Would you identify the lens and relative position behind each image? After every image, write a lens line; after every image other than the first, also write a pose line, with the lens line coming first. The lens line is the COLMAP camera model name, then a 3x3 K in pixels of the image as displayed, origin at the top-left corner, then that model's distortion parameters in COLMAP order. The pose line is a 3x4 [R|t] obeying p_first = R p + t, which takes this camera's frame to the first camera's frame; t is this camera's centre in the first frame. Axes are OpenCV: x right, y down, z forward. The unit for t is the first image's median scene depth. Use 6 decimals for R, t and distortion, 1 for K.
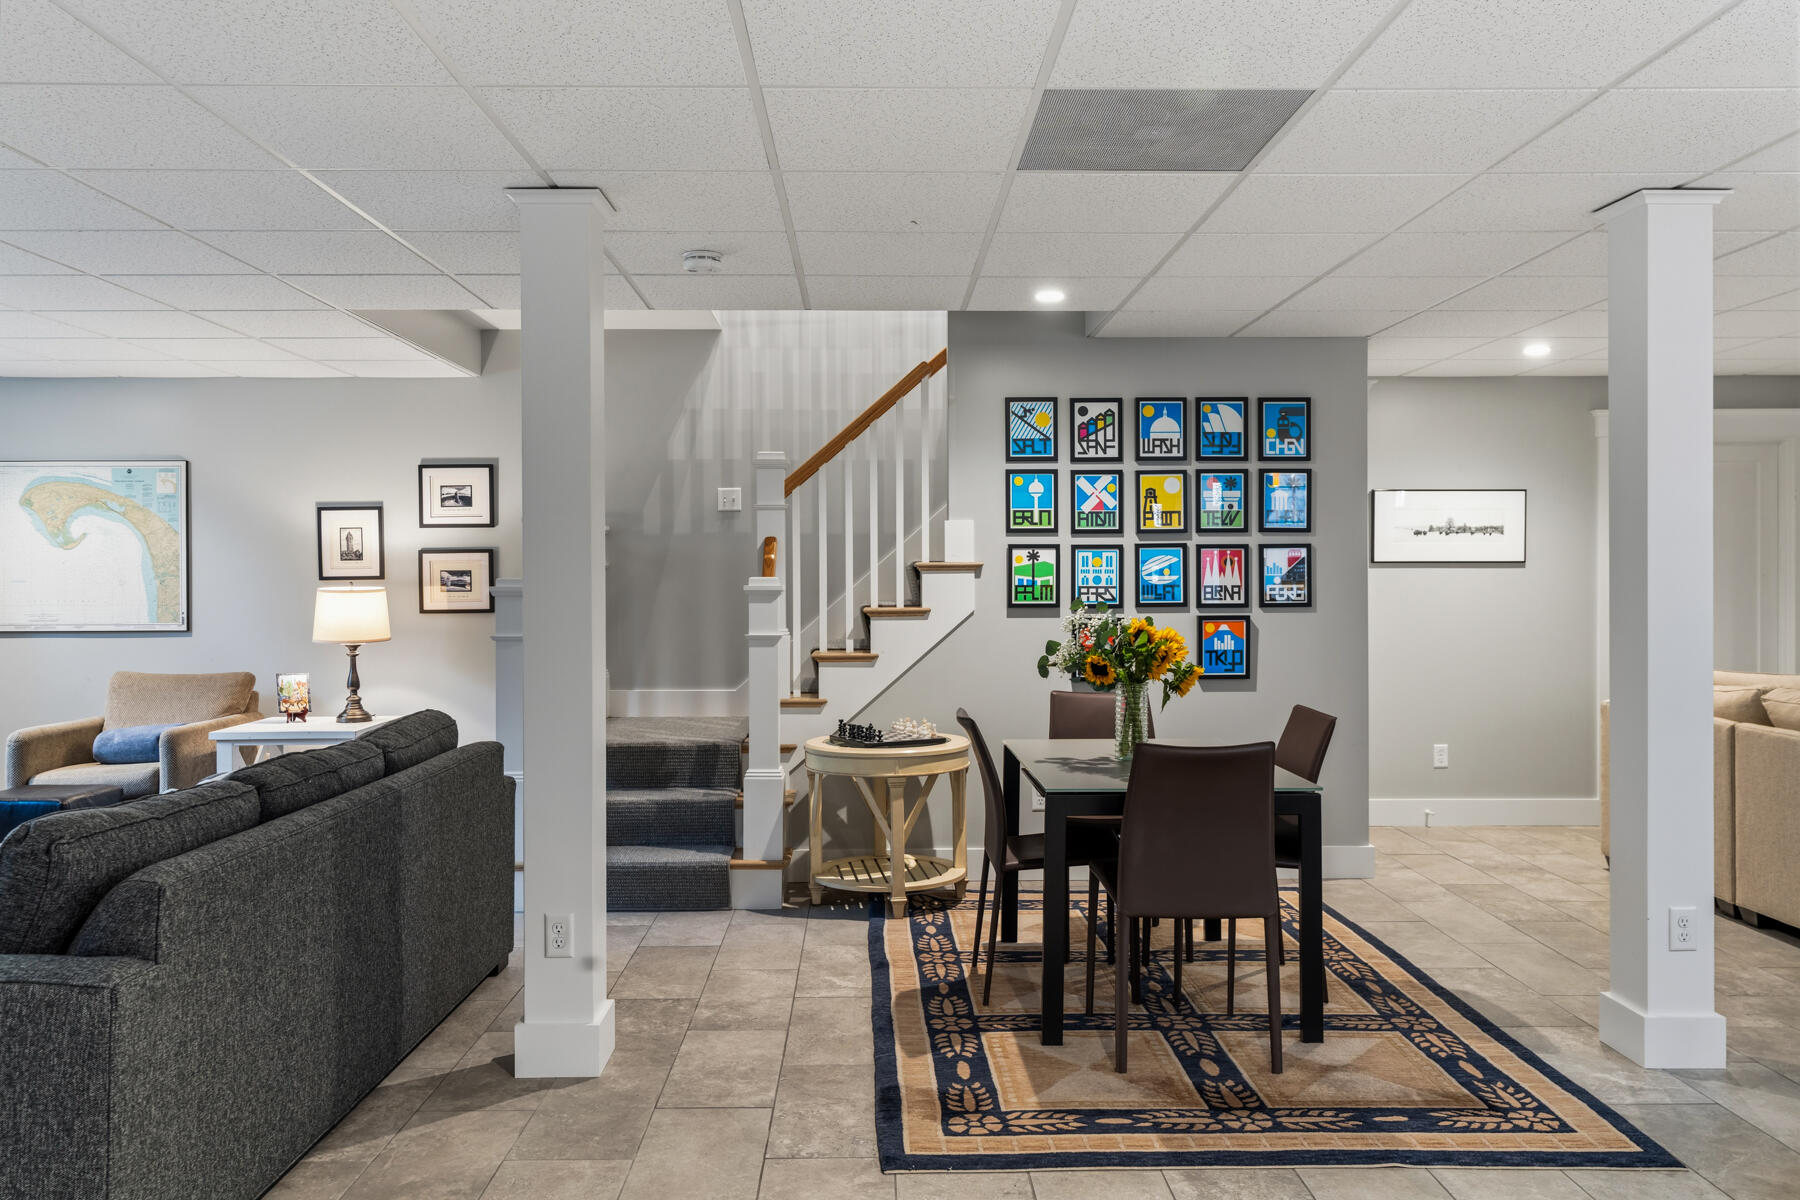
lens RADIAL K [[1361.6, 0, 898.1], [0, 1361.6, 592.8], [0, 0, 1]] dist [0.013968, 0.008753]
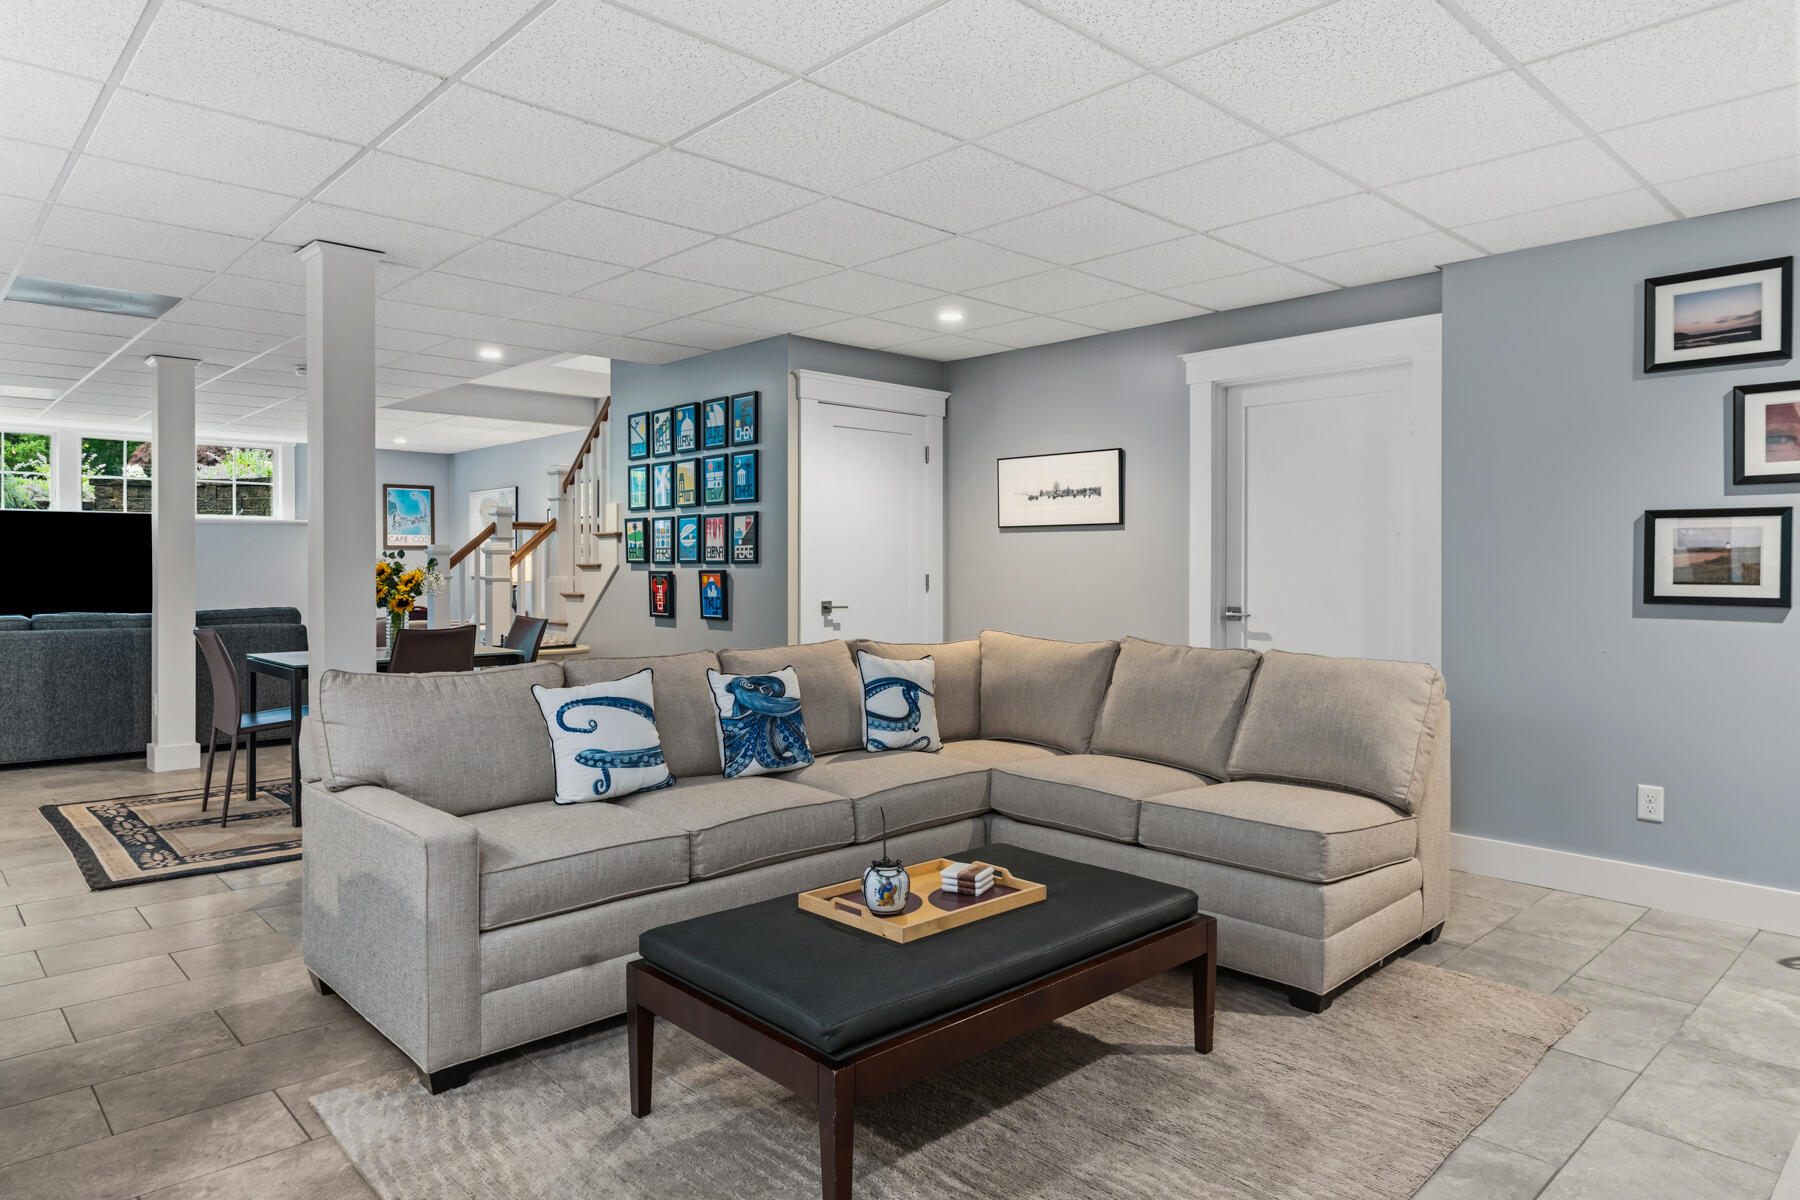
lens RADIAL K [[1100.3, 0, 896.7], [0, 1100.3, 580.4], [0, 0, 1]] dist [-0.003642, -0.001010]
pose [[0.669984, 0.014690, -0.742231, 1.117891], [-0.012779, 0.999884, 0.008254, 0.015682], [0.742266, 0.003955, 0.670094, 0.437383]]
